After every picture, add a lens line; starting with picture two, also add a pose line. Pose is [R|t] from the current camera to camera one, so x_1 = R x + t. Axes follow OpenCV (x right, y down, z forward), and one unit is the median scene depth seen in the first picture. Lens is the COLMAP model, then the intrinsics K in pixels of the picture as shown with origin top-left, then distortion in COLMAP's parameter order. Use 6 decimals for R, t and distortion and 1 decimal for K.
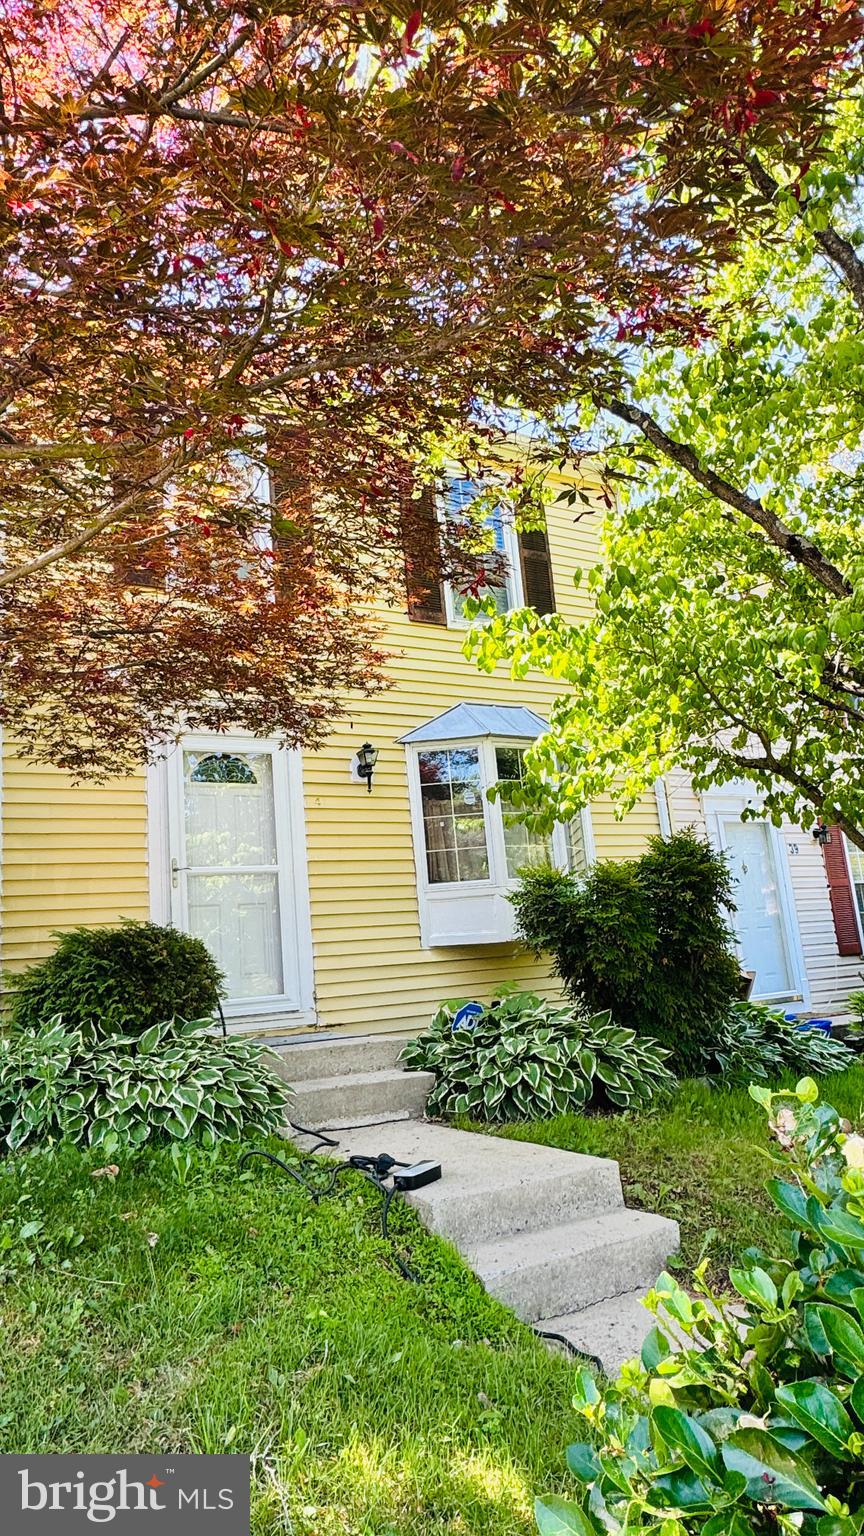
lens RADIAL K [[952.9, 0, 428.4], [0, 952.9, 765.1], [0, 0, 1]] dist [0.024877, 0.002010]
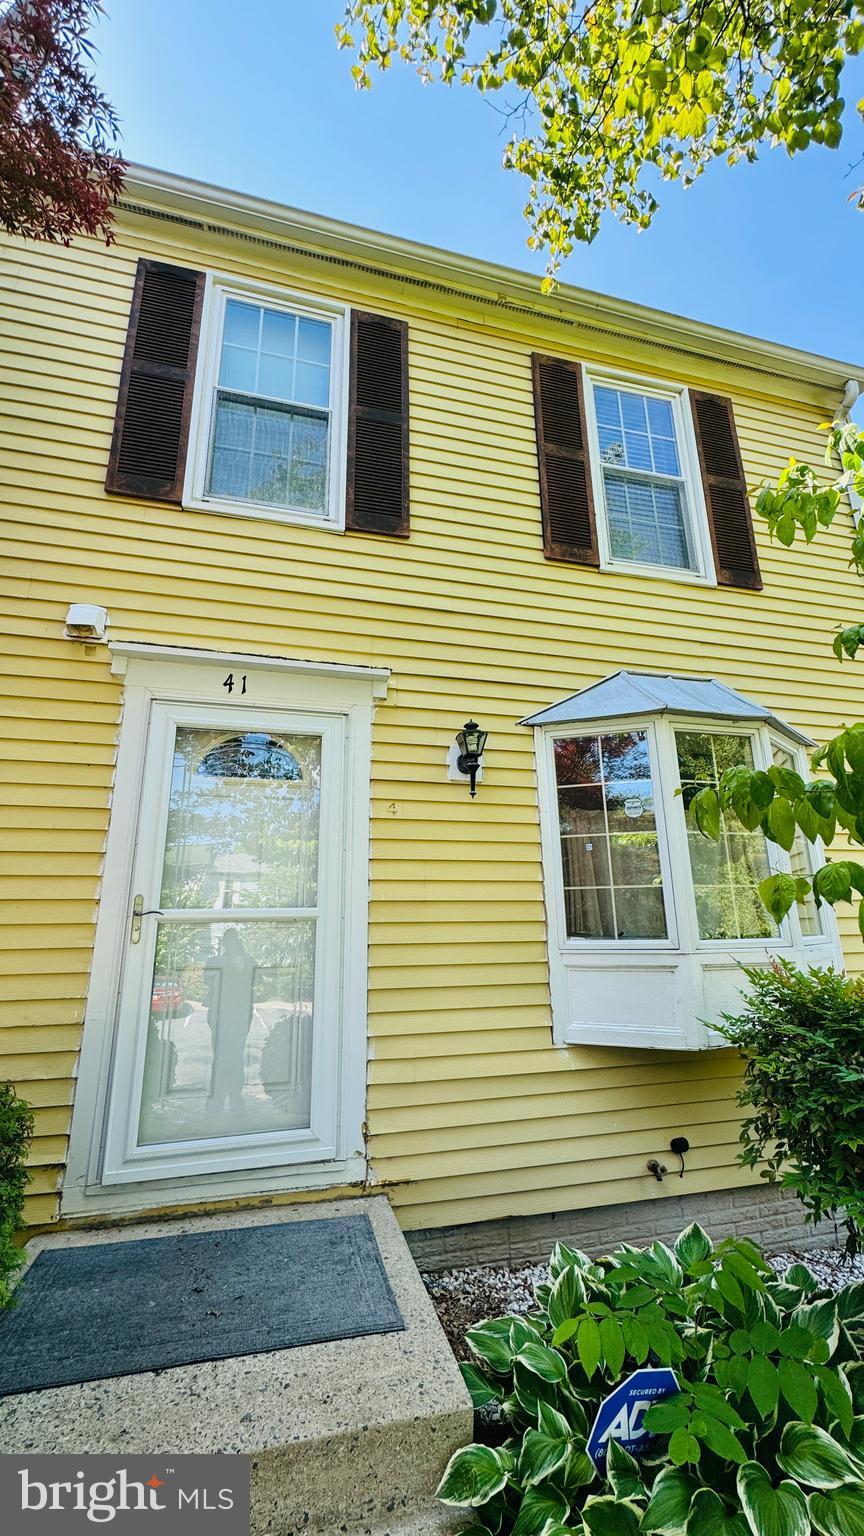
lens RADIAL K [[615.7, 0, 431.7], [0, 615.7, 767.8], [0, 0, 1]] dist [0.004740, -0.000073]
pose [[0.964155, 0.000338, -0.265338, 0.025928], [-0.008345, 0.999543, -0.029052, 0.024447], [0.265207, 0.030225, 0.963718, 0.656522]]
